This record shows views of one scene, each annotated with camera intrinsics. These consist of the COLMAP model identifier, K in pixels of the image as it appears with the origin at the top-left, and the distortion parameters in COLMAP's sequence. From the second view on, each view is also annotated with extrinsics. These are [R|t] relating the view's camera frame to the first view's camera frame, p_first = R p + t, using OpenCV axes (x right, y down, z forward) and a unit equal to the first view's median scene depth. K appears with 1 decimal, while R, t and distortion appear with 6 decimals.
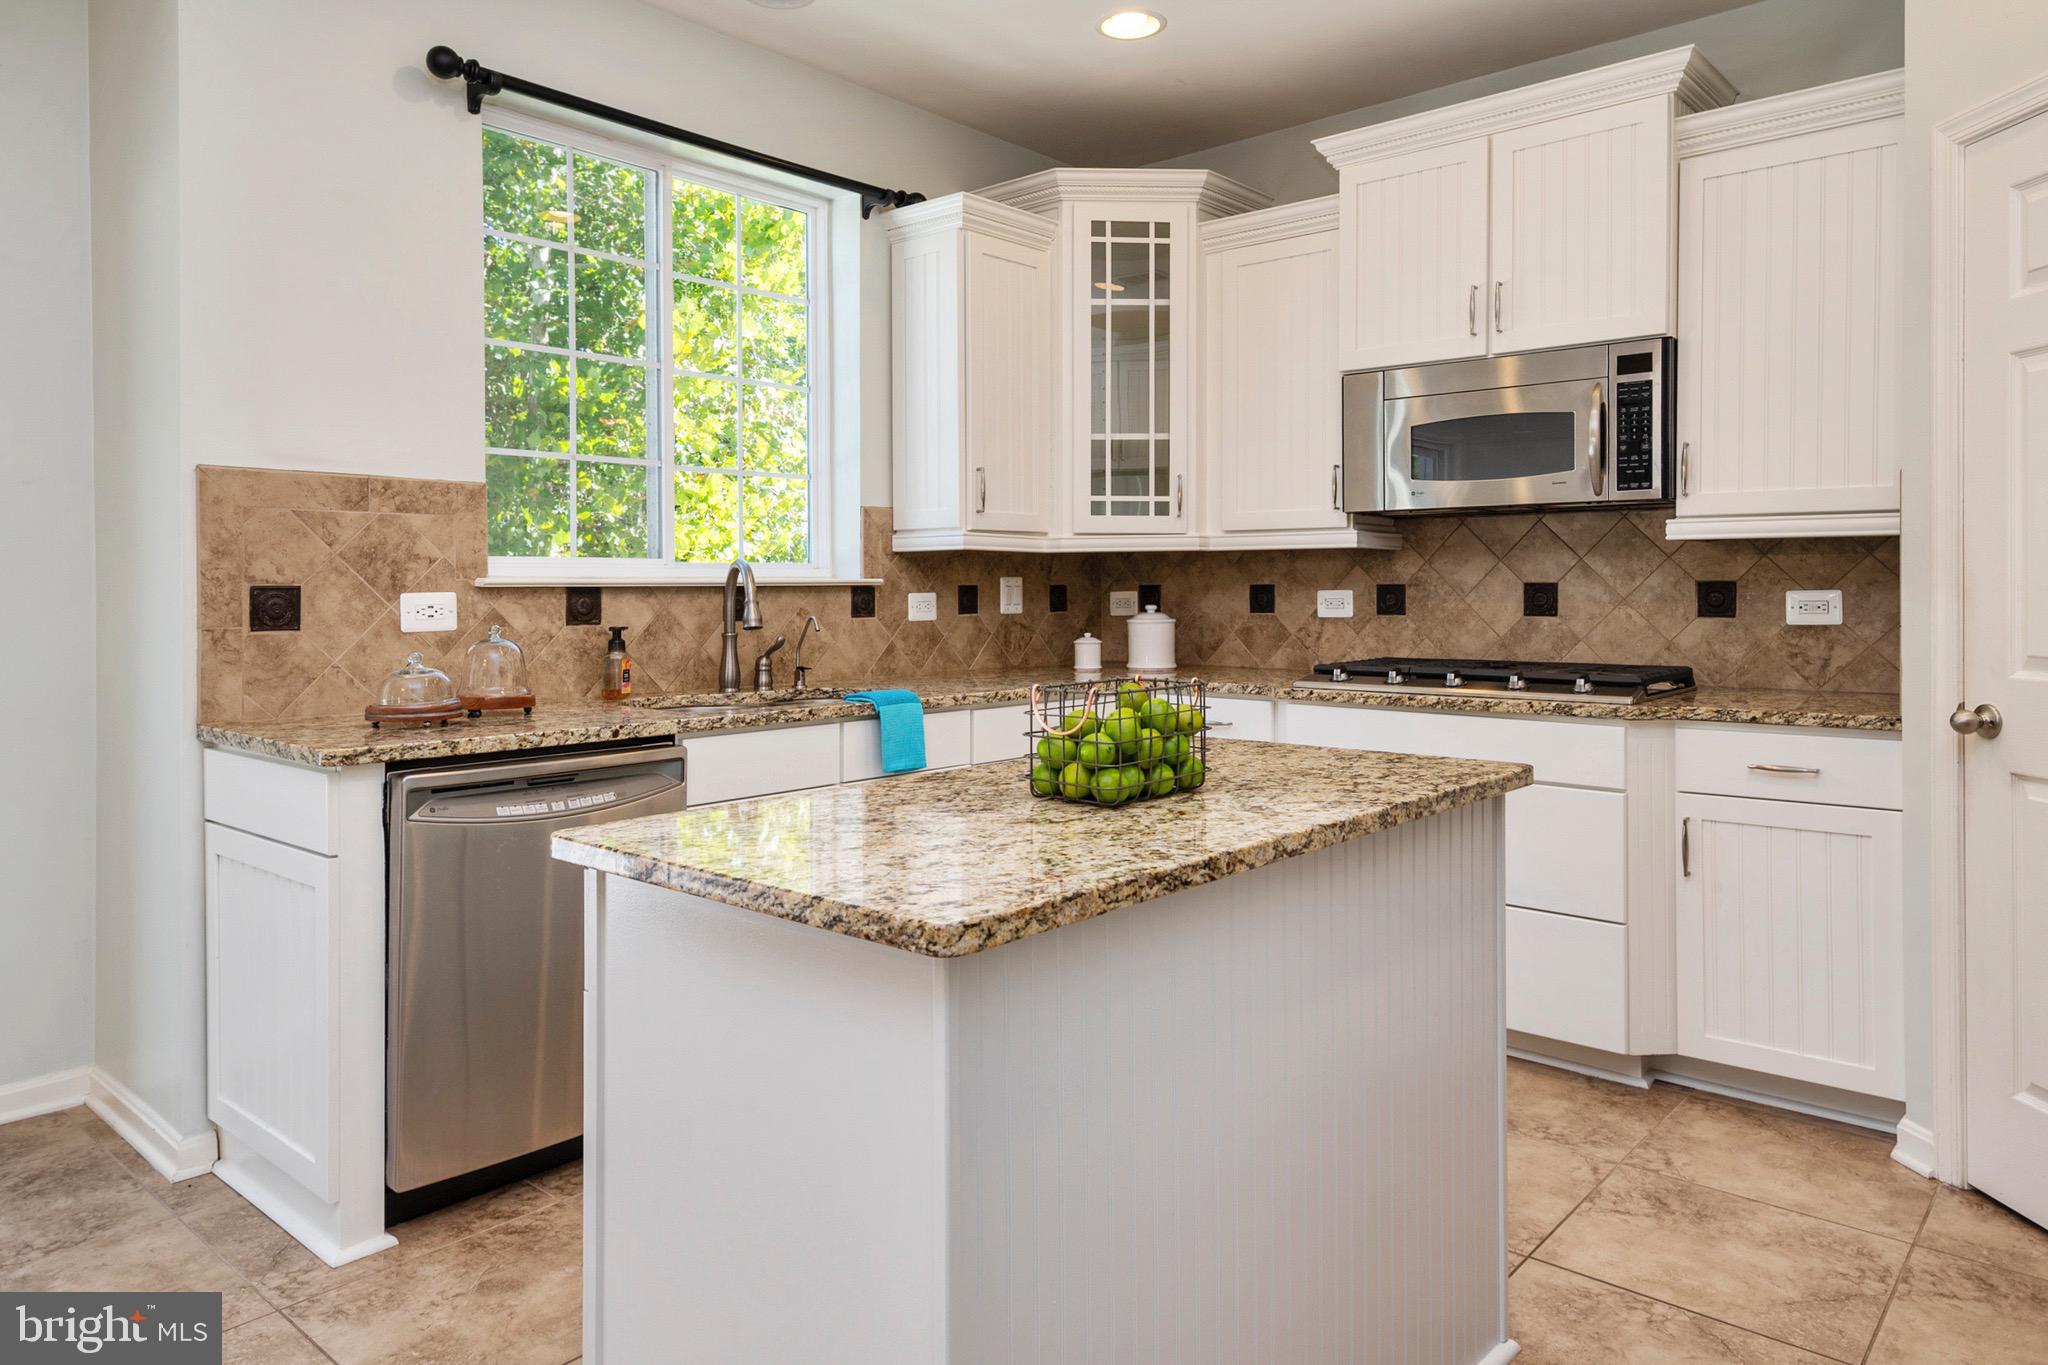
lens RADIAL K [[1325.8, 0, 1039.9], [0, 1325.8, 591.4], [0, 0, 1]] dist [0.016521, 0.003367]
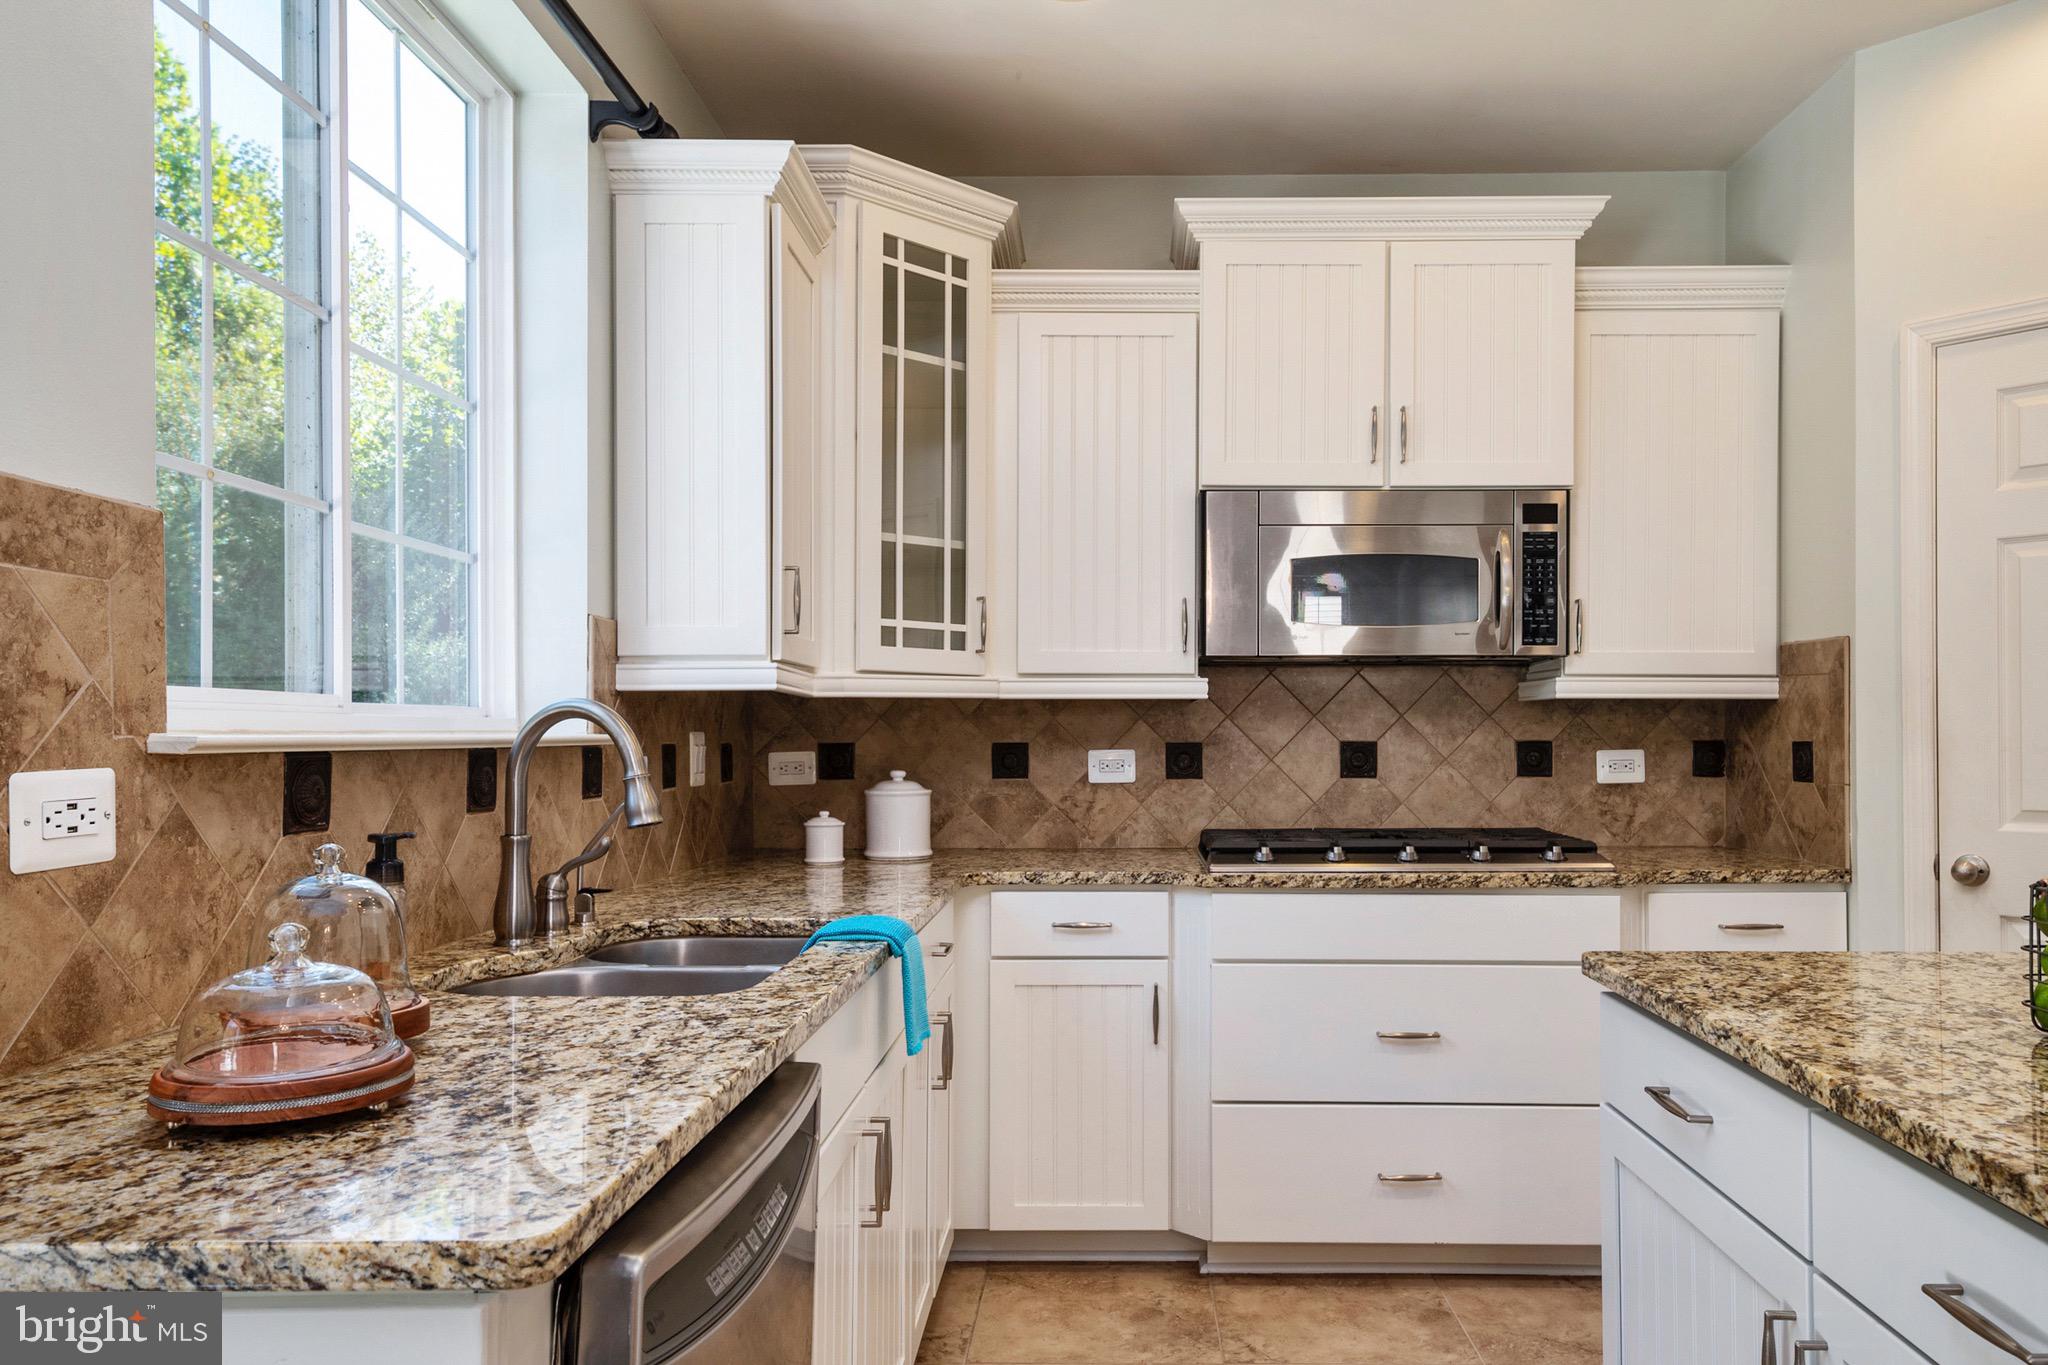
lens RADIAL K [[1419.6, 0, 1097.2], [0, 1419.6, 724.7], [0, 0, 1]] dist [0.028636, -0.000718]
pose [[0.758958, 0.007878, 0.651092, -0.453200], [0.001222, 0.999908, -0.013524, -0.005758], [-0.651139, 0.011060, 0.758878, 0.425501]]
